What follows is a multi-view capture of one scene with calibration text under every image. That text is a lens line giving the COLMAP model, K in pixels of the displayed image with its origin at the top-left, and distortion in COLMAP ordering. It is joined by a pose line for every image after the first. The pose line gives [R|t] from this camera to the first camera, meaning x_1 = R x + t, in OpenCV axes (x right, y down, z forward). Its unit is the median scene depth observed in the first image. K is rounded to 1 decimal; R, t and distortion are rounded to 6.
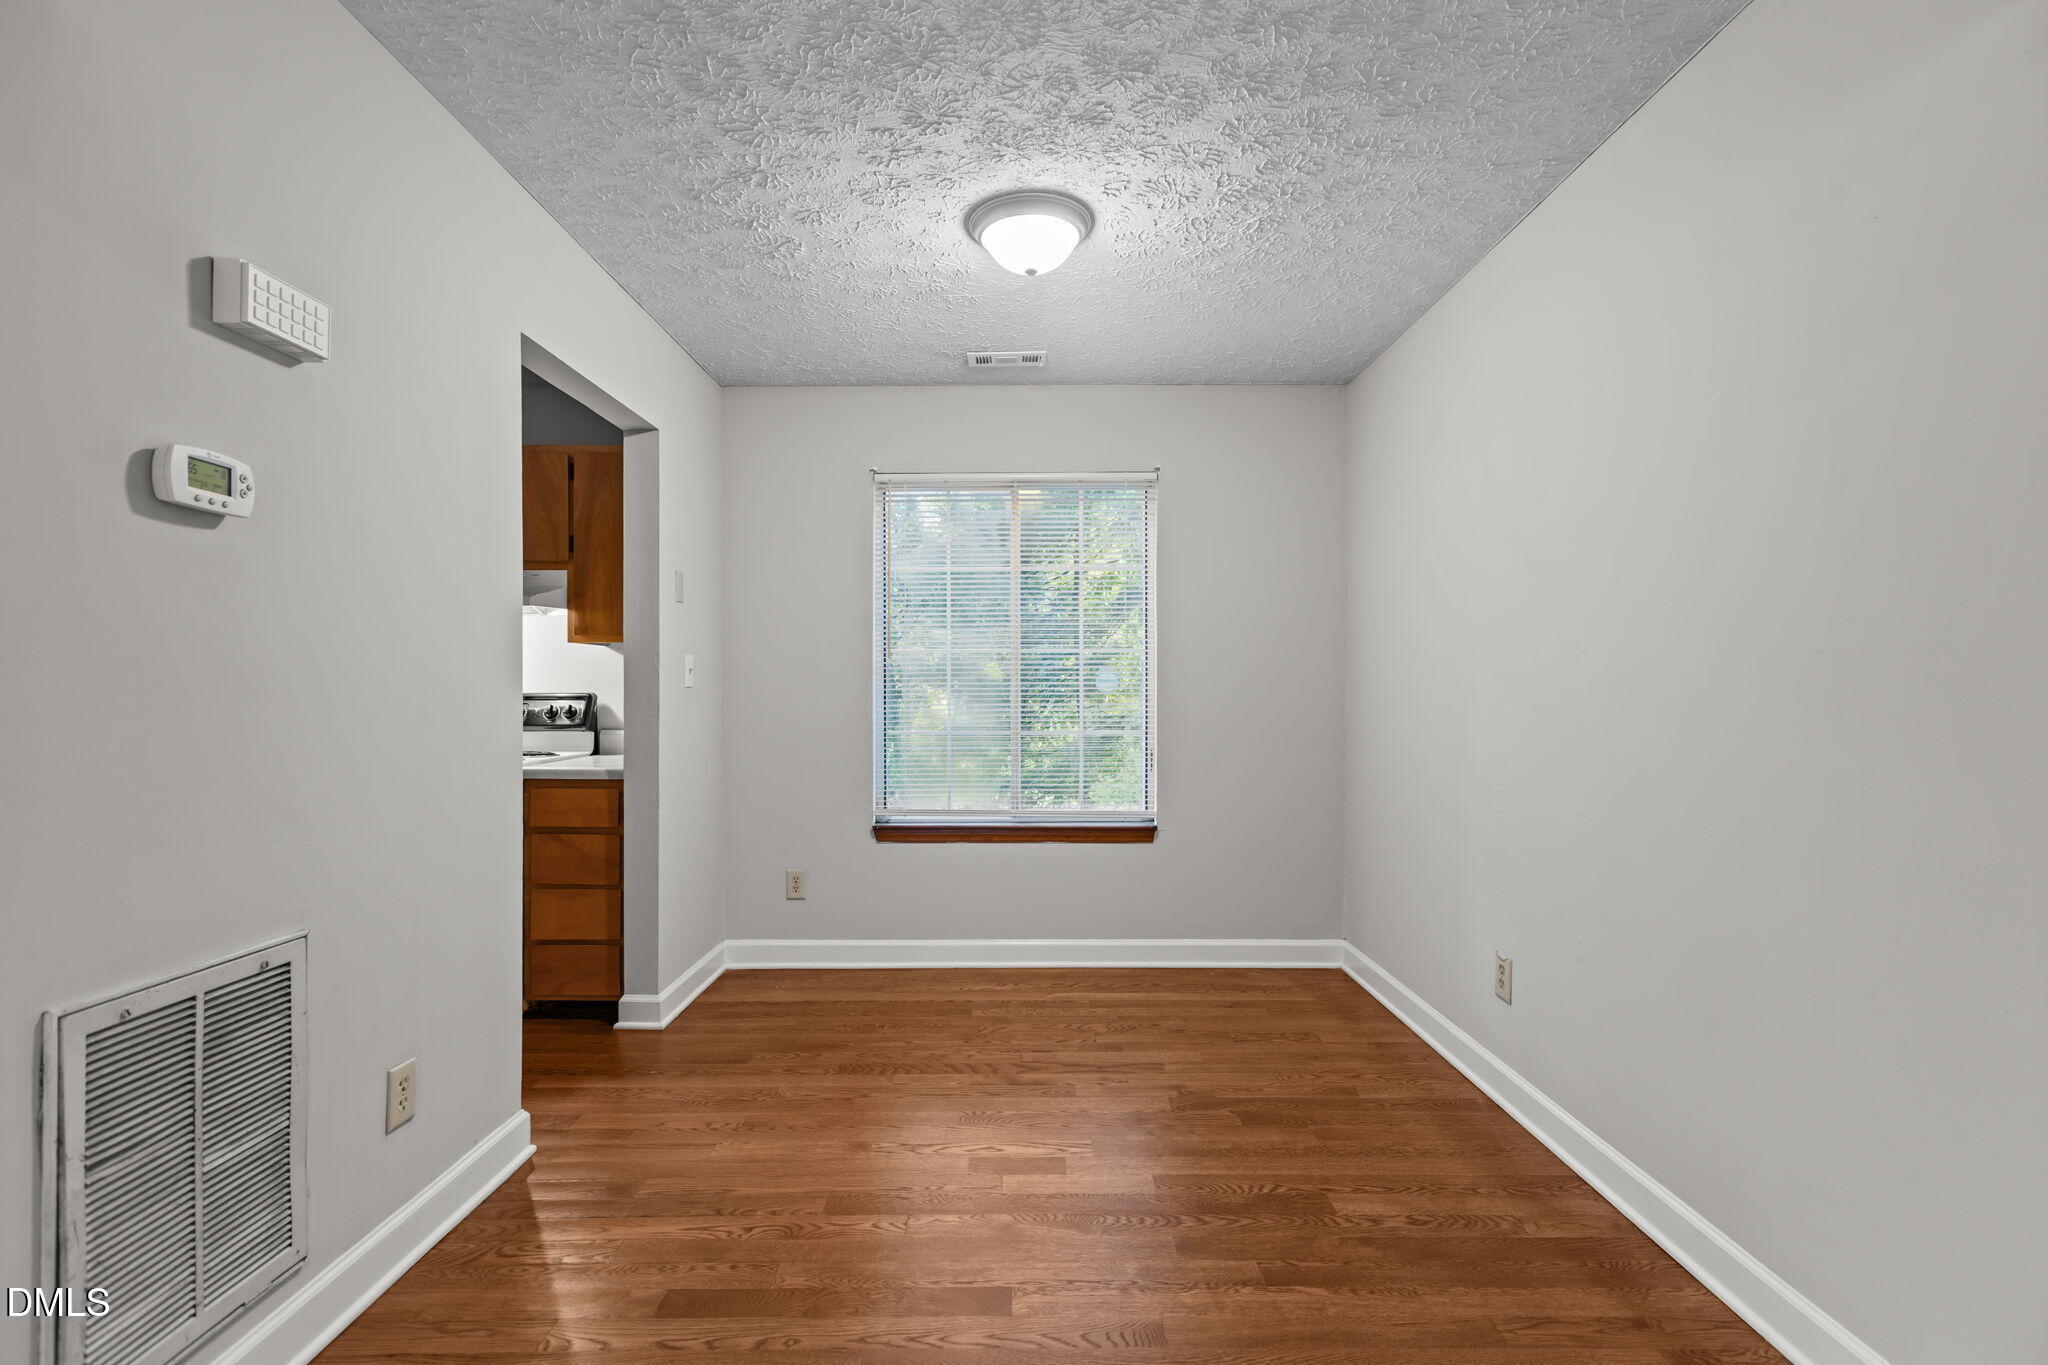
lens RADIAL K [[915.4, 0, 1024.3], [0, 915.4, 689.8], [0, 0, 1]] dist [-0.000217, 0.000123]
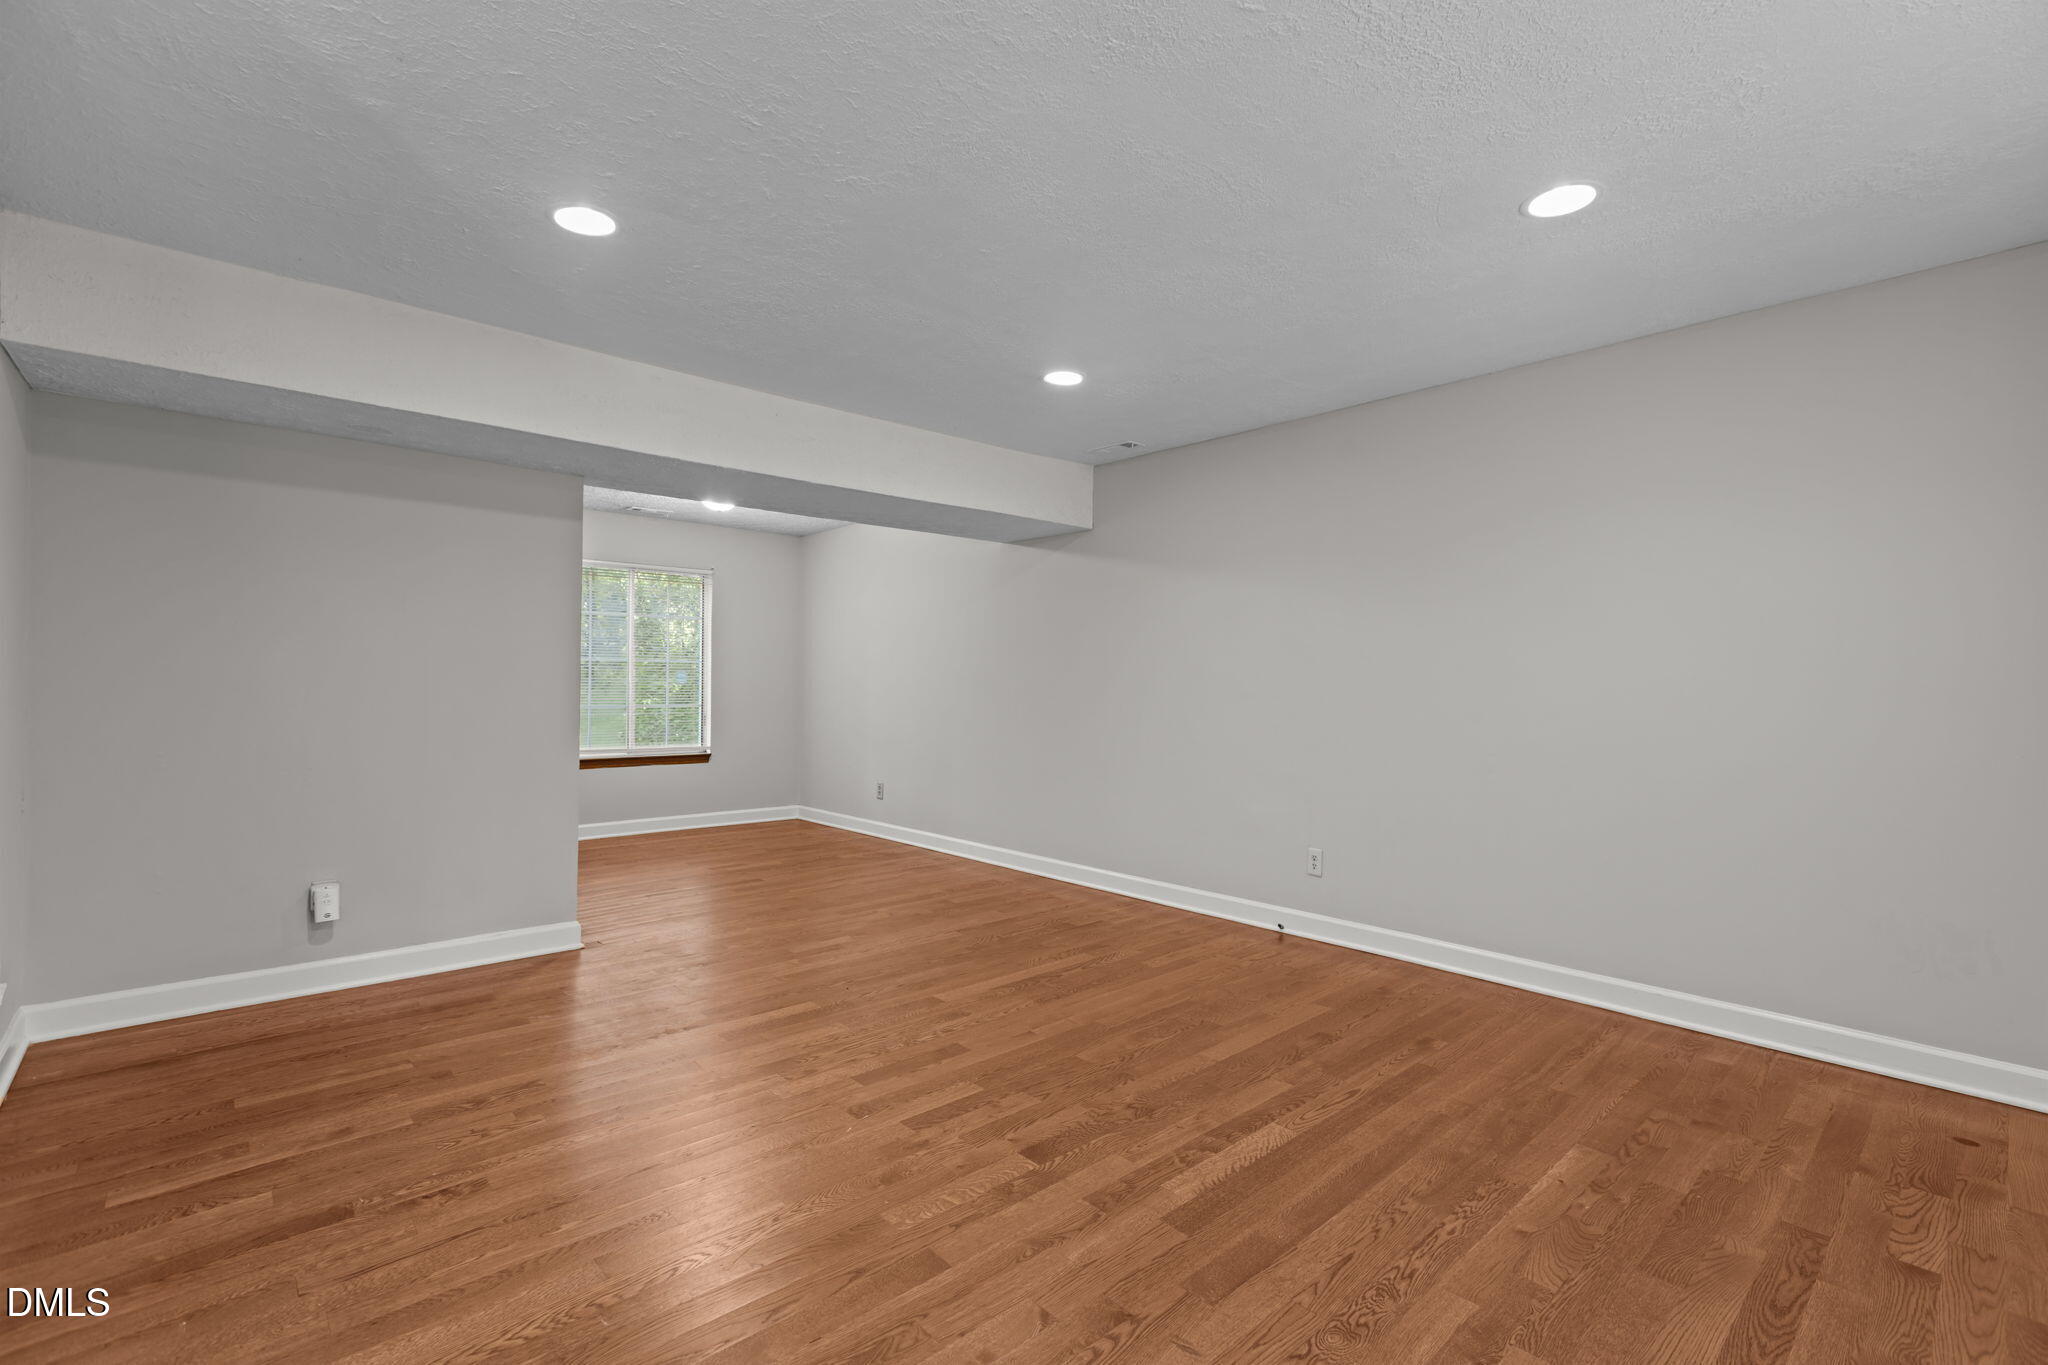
lens RADIAL K [[915.4, 0, 1024.3], [0, 915.4, 689.8], [0, 0, 1]] dist [-0.000217, 0.000123]
pose [[0.738060, 0.002712, 0.674730, -0.734524], [-0.007030, 0.999969, 0.003671, 0.002536], [-0.674699, -0.007453, 0.738056, -0.955217]]
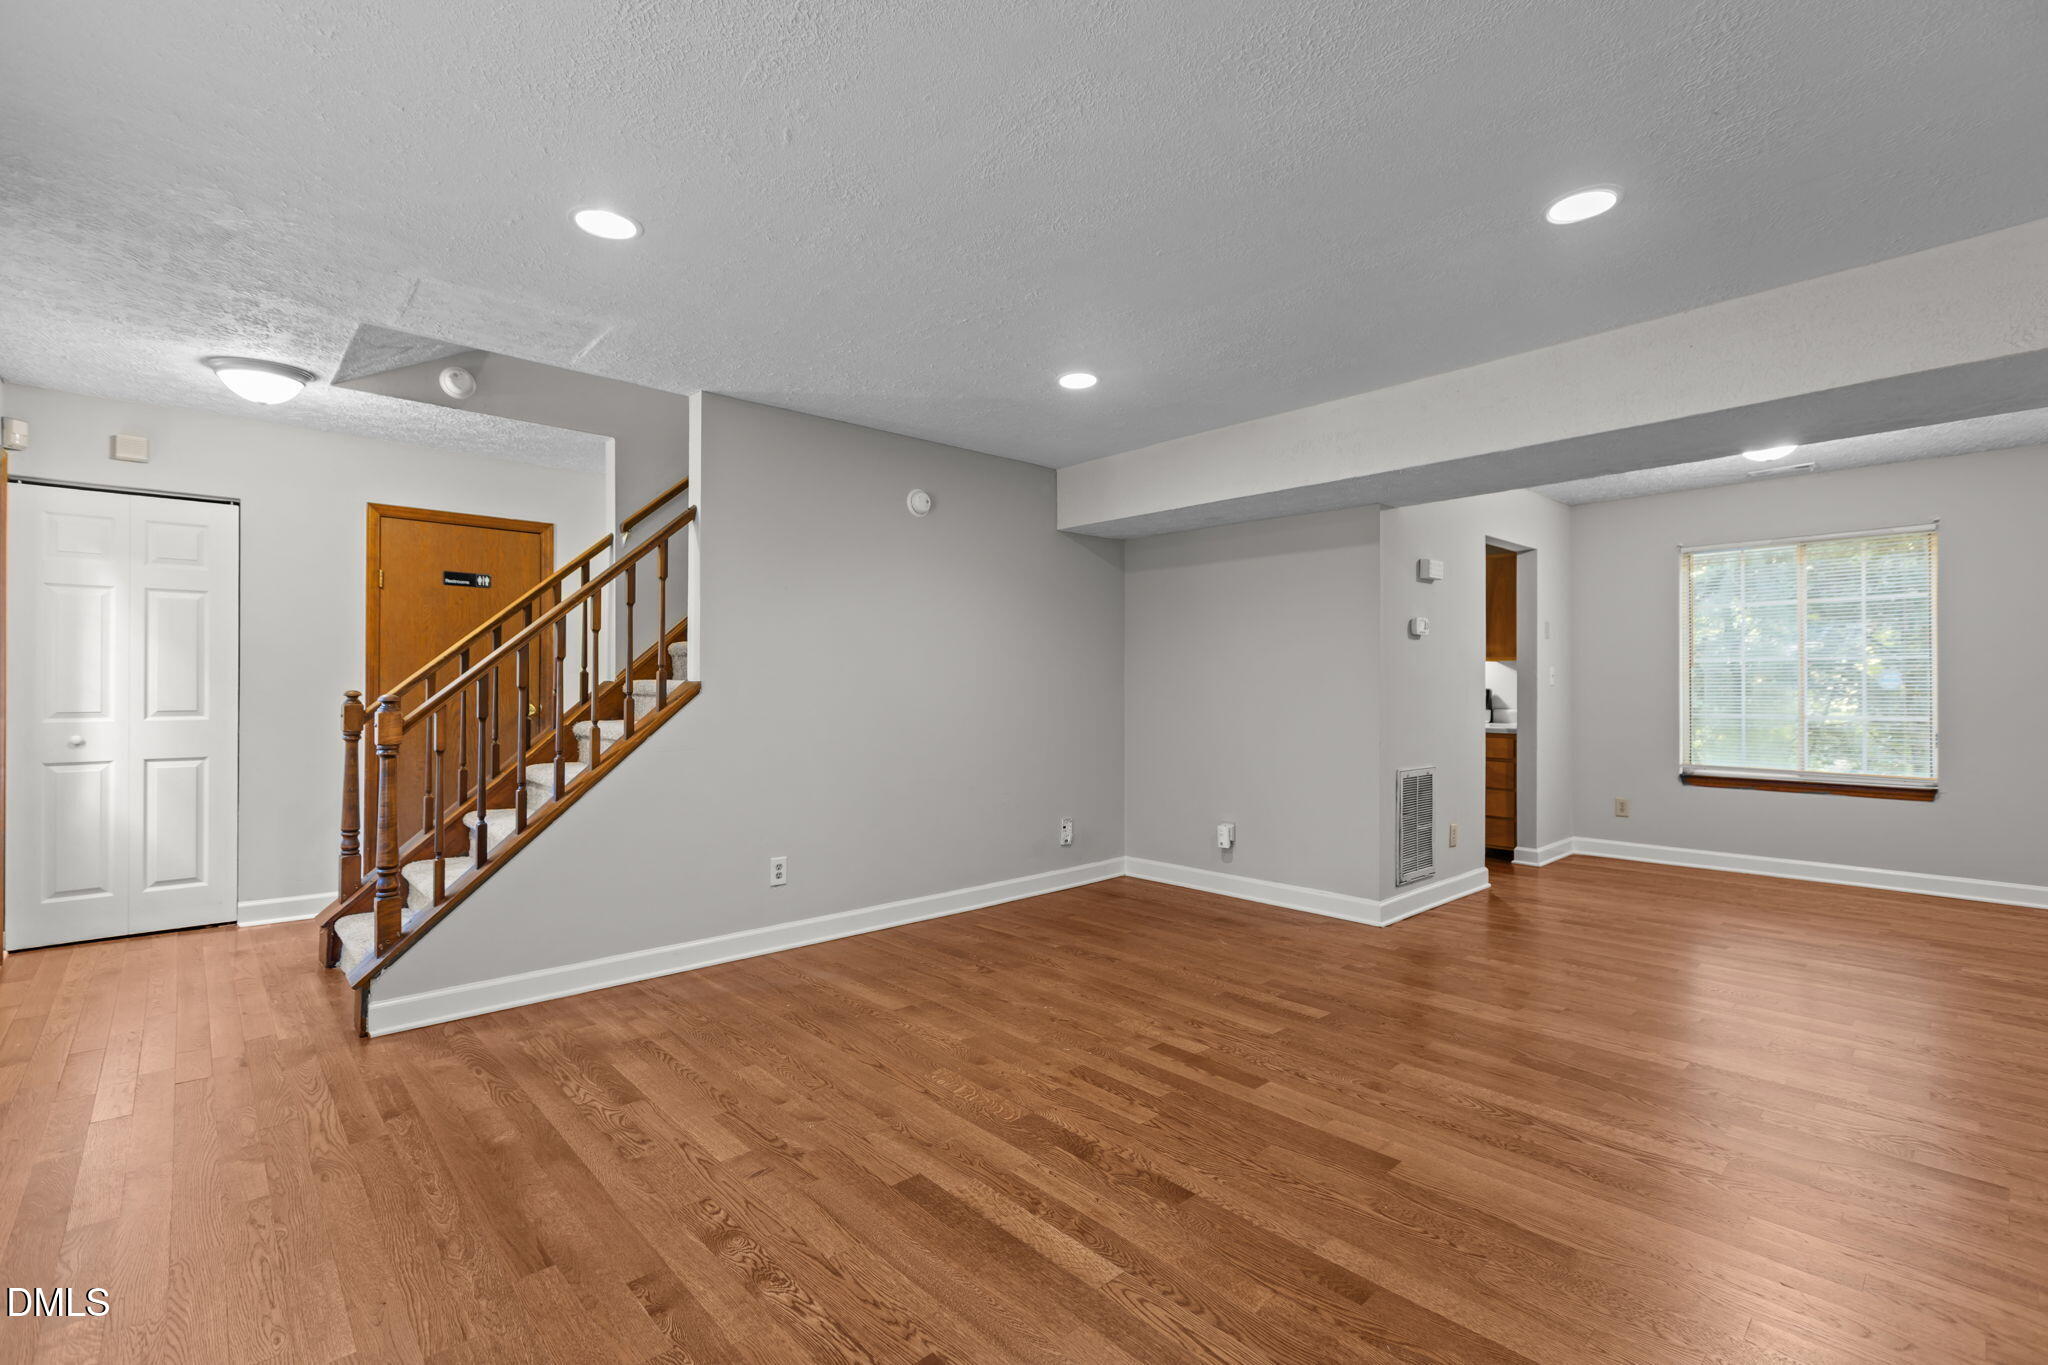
lens RADIAL K [[917.1, 0, 1024.0], [0, 917.1, 682.5], [0, 0, 1]] dist [0.003779, 0.000119]
pose [[0.678365, -0.004029, -0.734714, 0.250326], [0.000420, 0.999987, -0.005096, 0.000373], [0.734725, 0.003148, 0.678357, -0.969217]]
